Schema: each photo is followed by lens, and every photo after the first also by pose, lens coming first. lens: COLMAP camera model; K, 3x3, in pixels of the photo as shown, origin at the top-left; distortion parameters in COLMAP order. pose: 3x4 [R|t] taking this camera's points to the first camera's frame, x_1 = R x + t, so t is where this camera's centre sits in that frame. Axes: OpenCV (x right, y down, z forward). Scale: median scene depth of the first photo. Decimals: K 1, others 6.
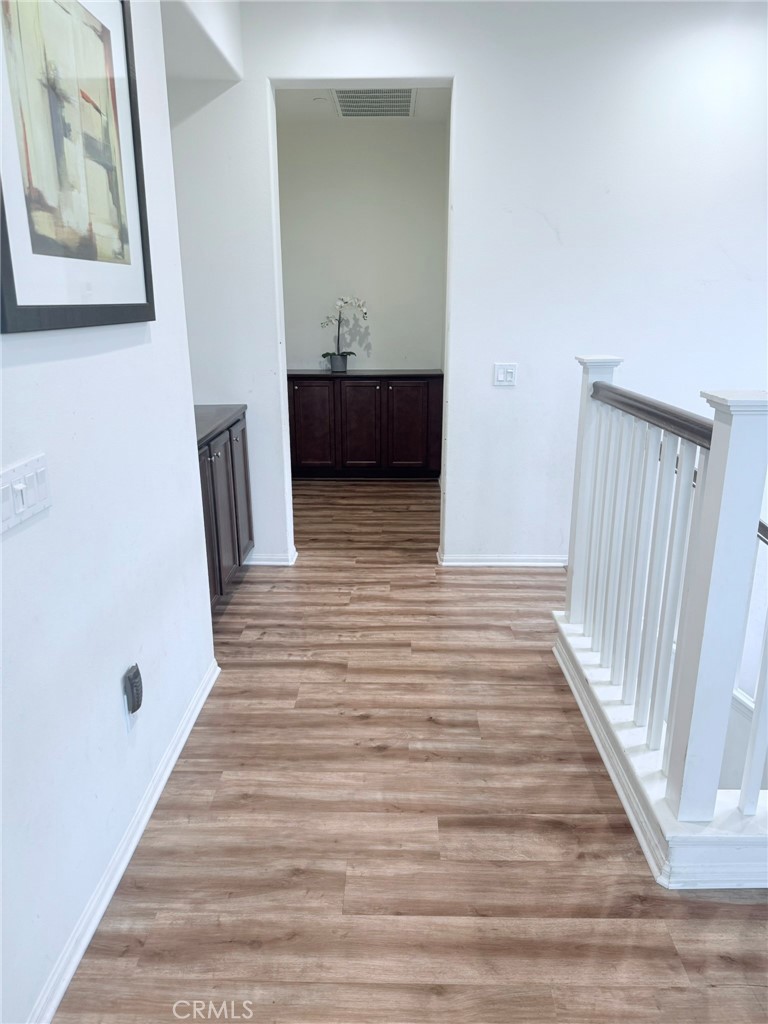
lens RADIAL K [[722.7, 0, 384.2], [0, 722.7, 513.3], [0, 0, 1]] dist [0.005072, -0.003800]
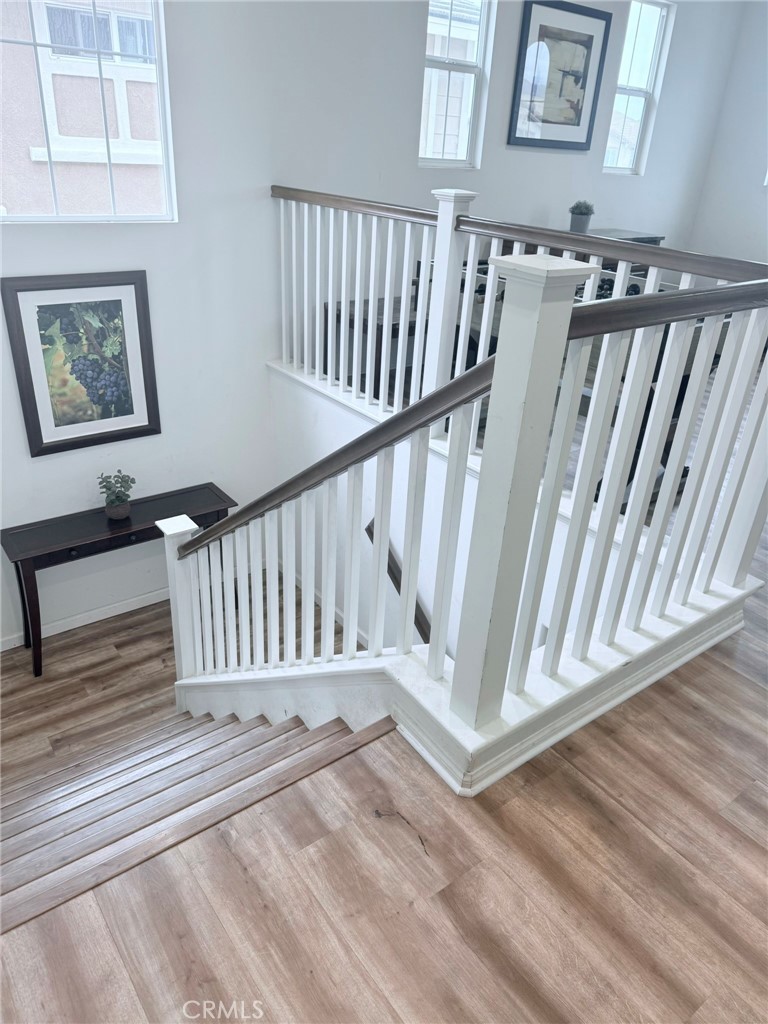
lens RADIAL K [[722.7, 0, 388.1], [0, 722.7, 512.3], [0, 0, 1]] dist [0.005072, -0.003800]
pose [[-0.617498, -0.395038, 0.680178, -0.029246], [0.158189, 0.784698, 0.599354, -0.376465], [-0.770502, 0.477696, -0.422059, 1.309275]]
